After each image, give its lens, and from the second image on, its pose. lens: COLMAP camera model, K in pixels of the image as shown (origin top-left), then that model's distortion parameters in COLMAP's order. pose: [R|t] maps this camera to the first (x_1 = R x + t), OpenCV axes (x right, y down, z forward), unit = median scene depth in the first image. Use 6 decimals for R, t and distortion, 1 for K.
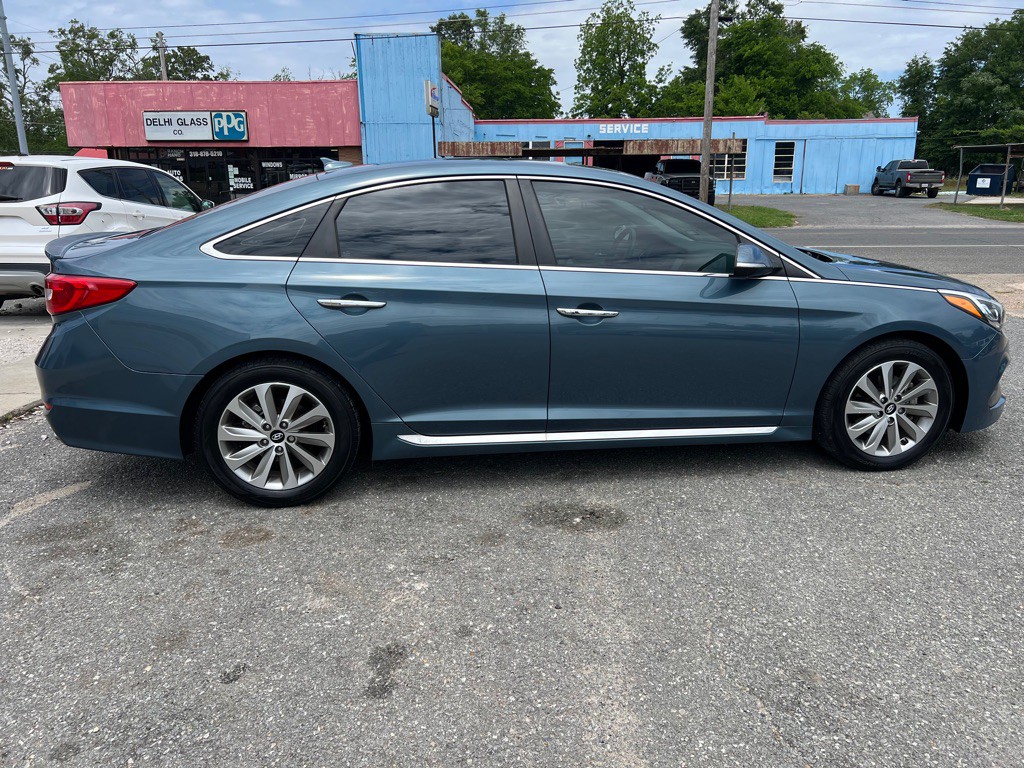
lens RADIAL K [[769.3, 0, 512.2], [0, 769.3, 389.2], [0, 0, 1]] dist [0.051552, -0.054905]
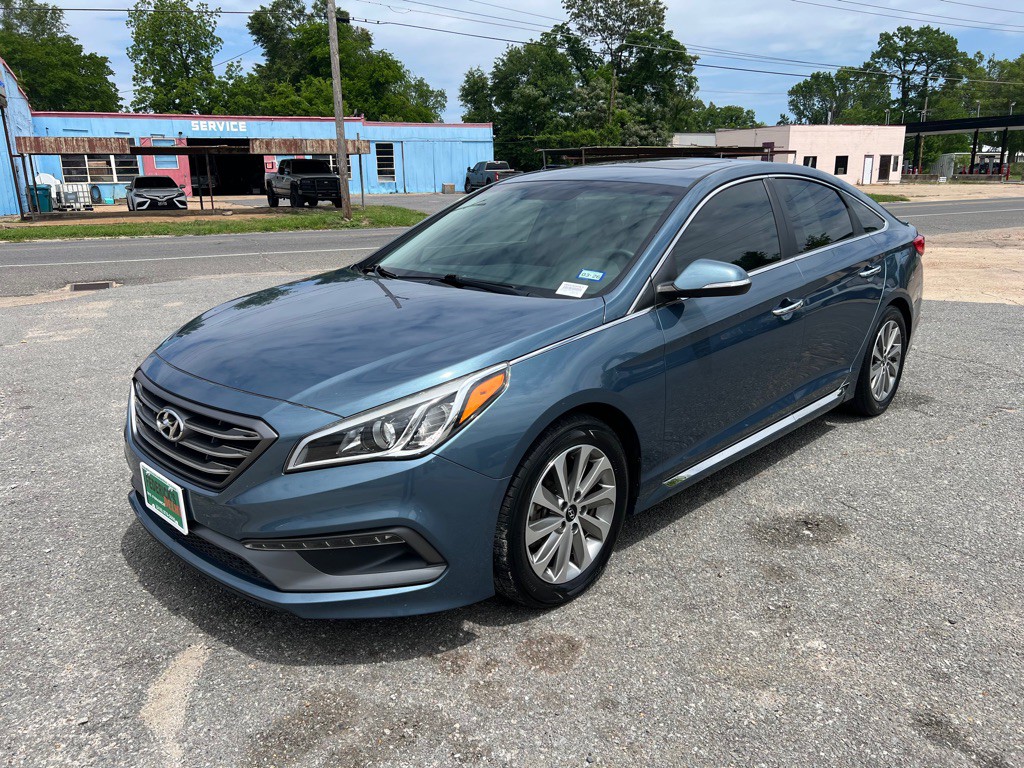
lens RADIAL K [[771.1, 0, 505.5], [0, 771.1, 382.2], [0, 0, 1]] dist [0.053315, -0.058371]
pose [[0.867625, -0.137936, 0.477703, -0.064820], [0.142296, 0.989449, 0.027259, -0.009051], [-0.476423, 0.044325, 0.878098, 0.030770]]
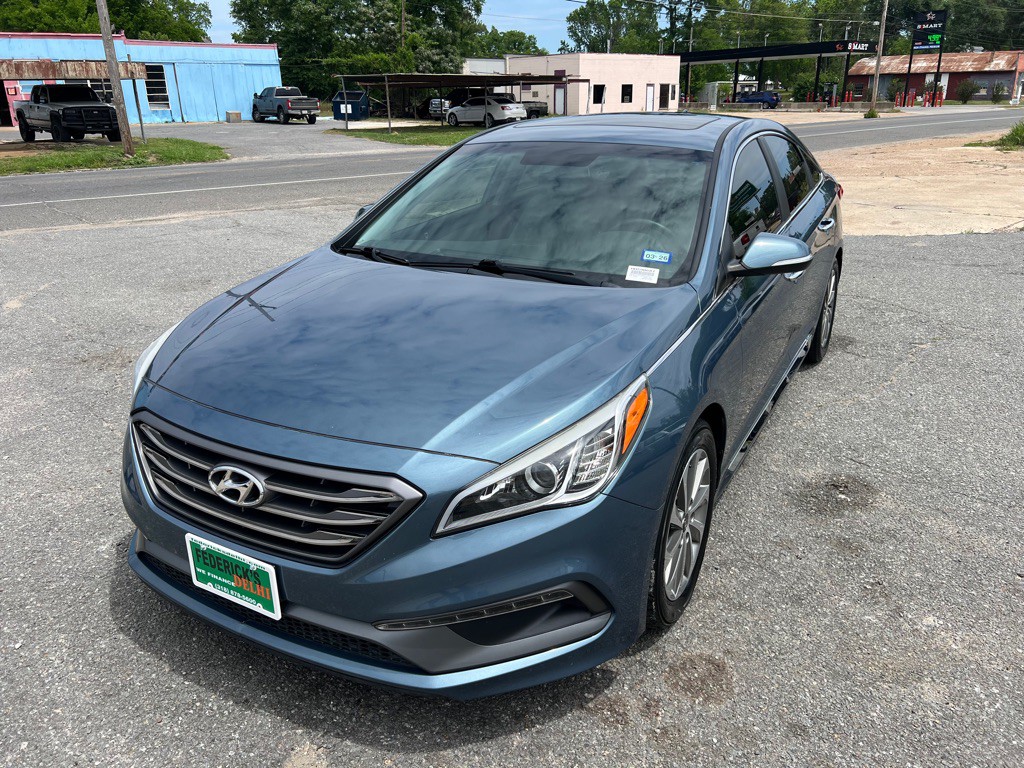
lens RADIAL K [[772.7, 0, 510.2], [0, 772.7, 381.0], [0, 0, 1]] dist [0.044690, -0.049246]
pose [[0.703994, -0.249895, 0.664789, -0.079735], [0.197439, 0.968016, 0.154796, -0.019931], [-0.682210, 0.022280, 0.730817, 0.053862]]
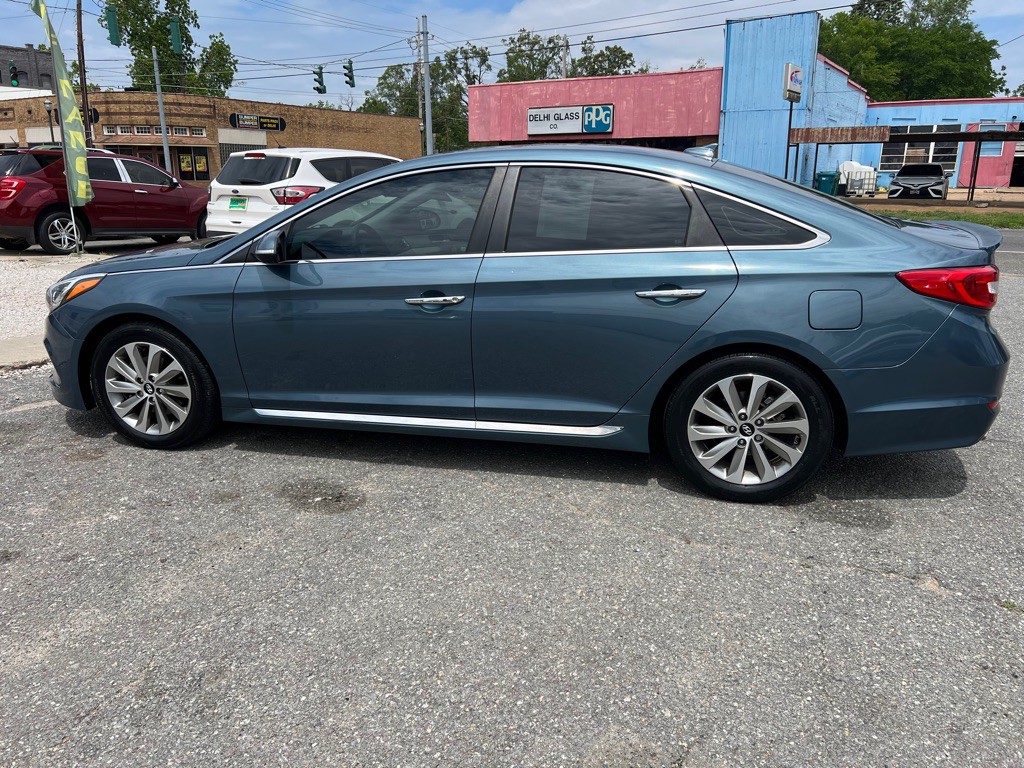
lens RADIAL K [[767.8, 0, 509.6], [0, 767.8, 383.7], [0, 0, 1]] dist [0.051764, -0.055354]
pose [[0.873695, 0.134298, -0.467570, 0.073067], [-0.131662, 0.990547, 0.038488, -0.005162], [0.468319, 0.027934, 0.883118, 0.020492]]
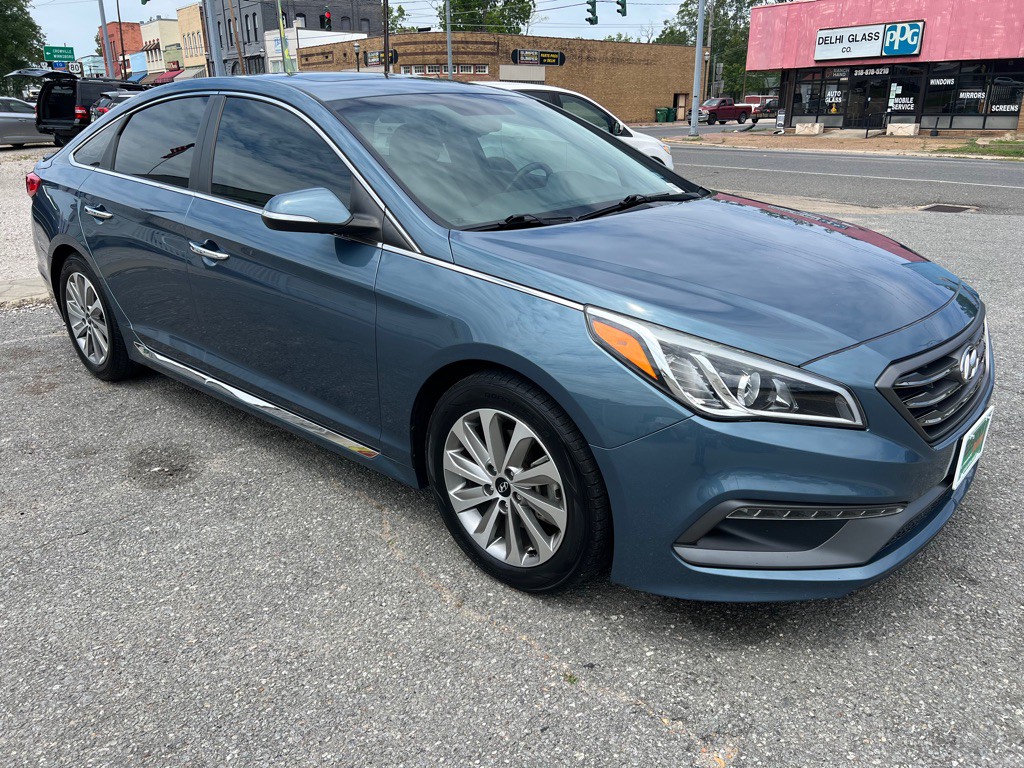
lens RADIAL K [[770.0, 0, 509.3], [0, 770.0, 380.9], [0, 0, 1]] dist [0.057592, -0.065051]
pose [[0.643767, 0.254217, -0.721760, 0.097361], [-0.194815, 0.966574, 0.166681, -0.016739], [0.740007, 0.033305, 0.671774, 0.065051]]
